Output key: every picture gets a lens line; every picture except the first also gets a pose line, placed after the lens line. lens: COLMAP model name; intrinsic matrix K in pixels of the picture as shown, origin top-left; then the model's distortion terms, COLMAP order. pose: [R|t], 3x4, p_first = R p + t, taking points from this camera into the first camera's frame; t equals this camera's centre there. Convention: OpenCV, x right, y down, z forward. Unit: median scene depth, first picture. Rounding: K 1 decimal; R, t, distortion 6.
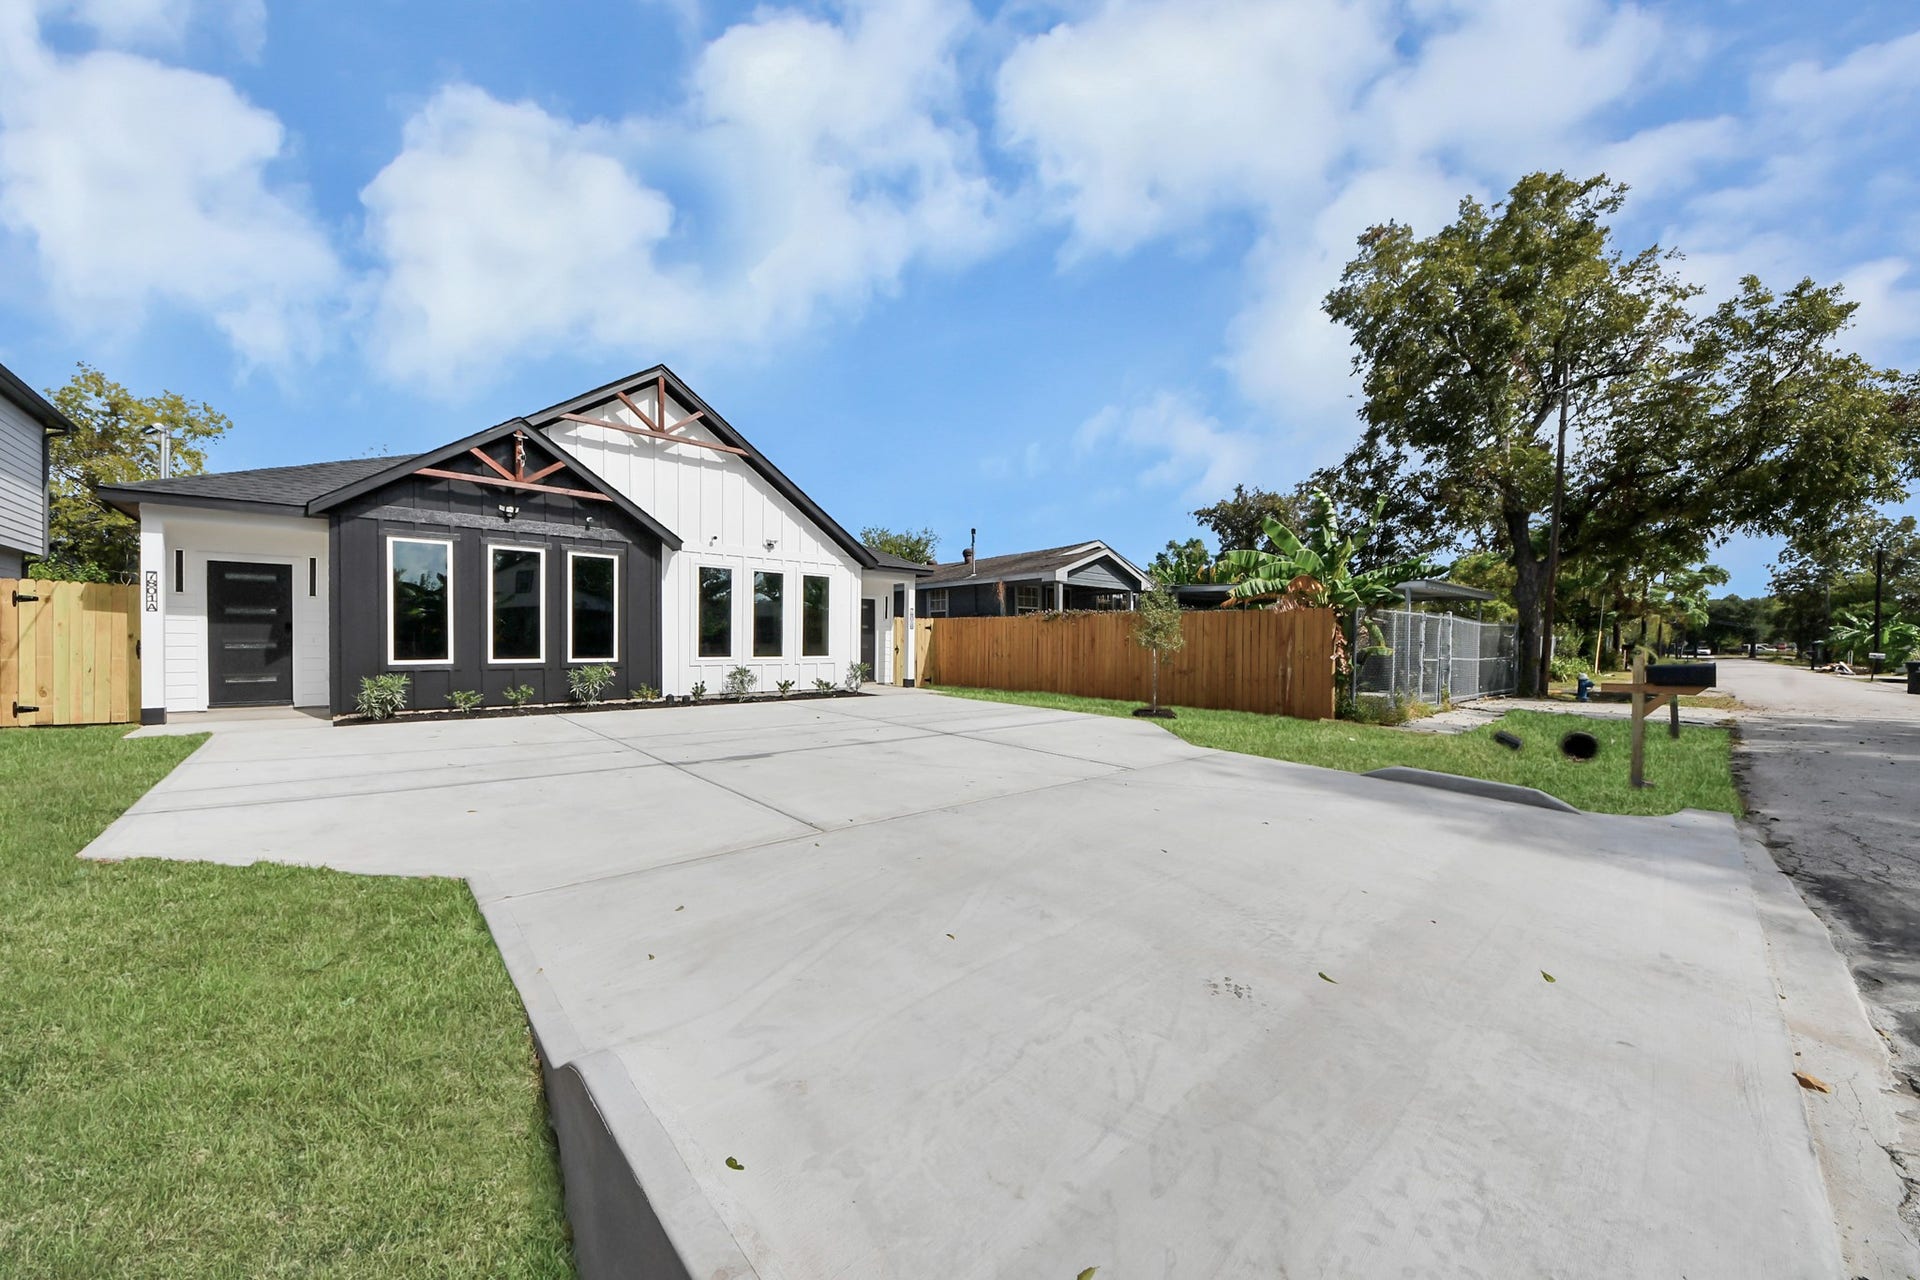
lens RADIAL K [[691.5, 0, 956.9], [0, 691.5, 654.1], [0, 0, 1]] dist [0.039173, -0.029021]
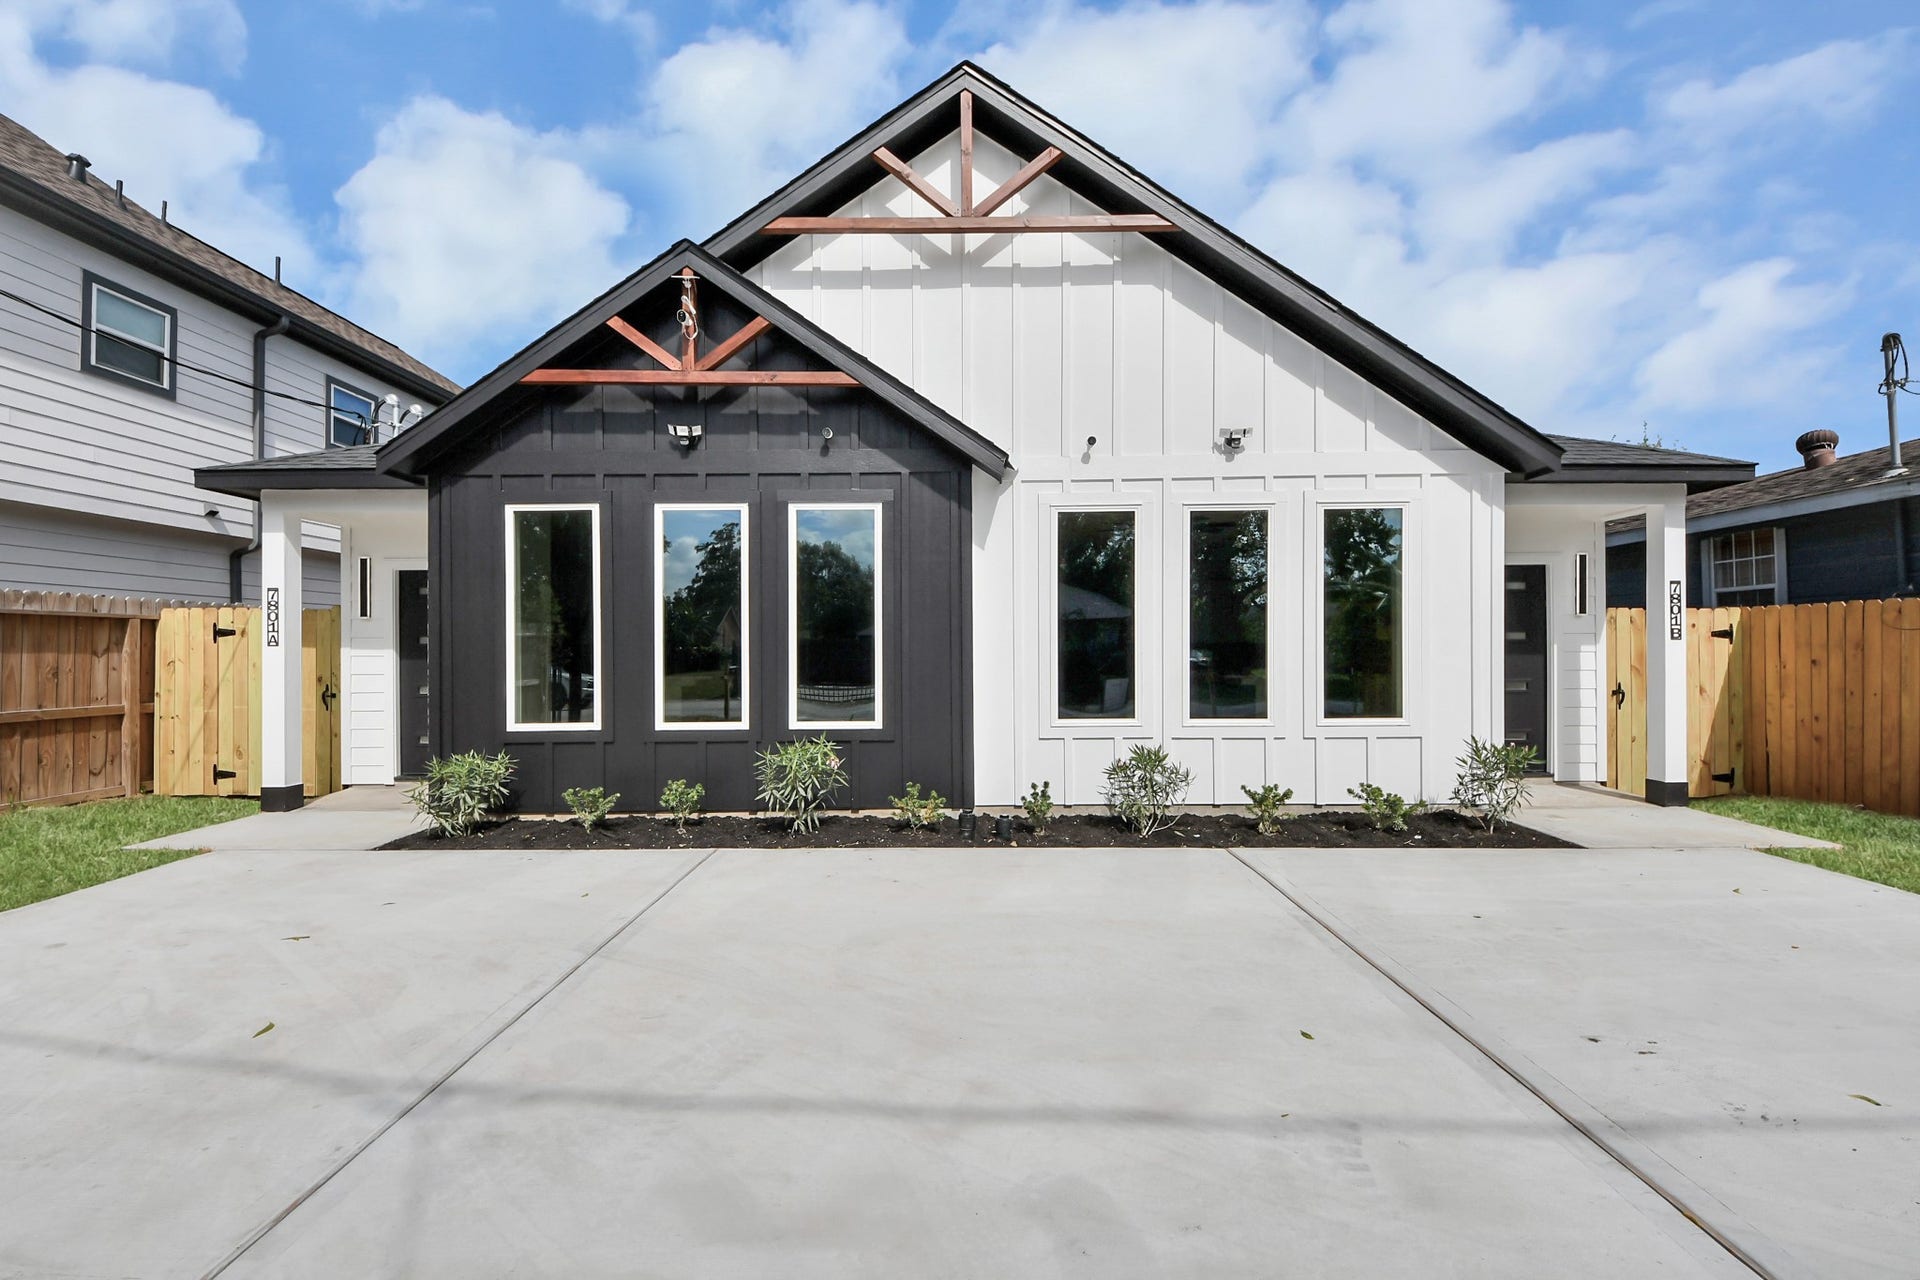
lens RADIAL K [[857.7, 0, 924.4], [0, 857.7, 653.6], [0, 0, 1]] dist [0.028190, -0.024530]
pose [[0.746765, -0.014575, -0.664929, -0.075066], [-0.000202, 0.999755, -0.022141, -0.024521], [0.665088, 0.016669, 0.746579, 0.535869]]
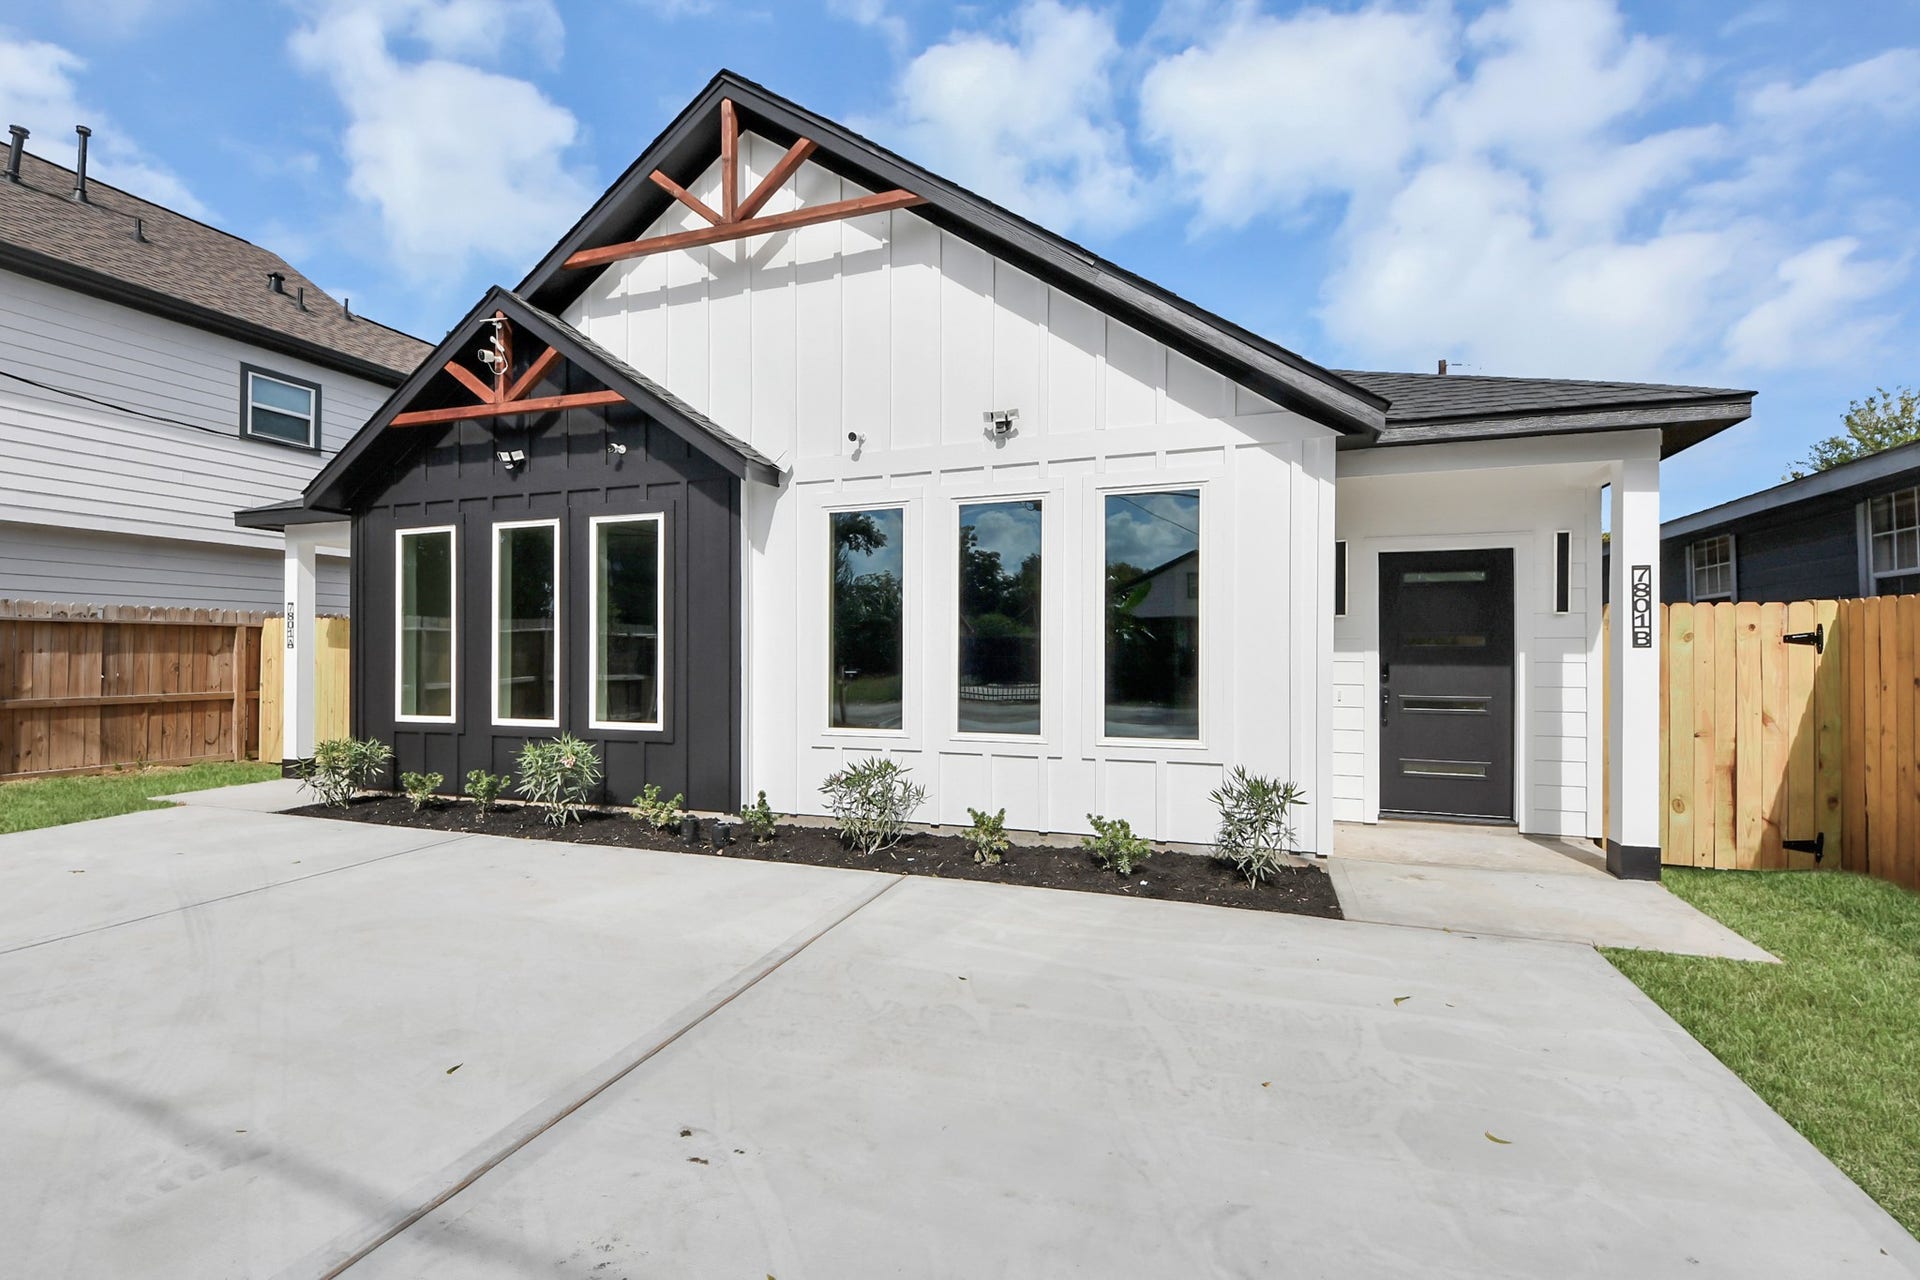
lens RADIAL K [[857.7, 0, 924.4], [0, 857.7, 653.6], [0, 0, 1]] dist [0.028190, -0.024530]
pose [[0.477820, -0.009754, -0.878404, 0.112816], [-0.013568, 0.999737, -0.018482, -0.031429], [0.878353, 0.020749, 0.477562, 0.795620]]
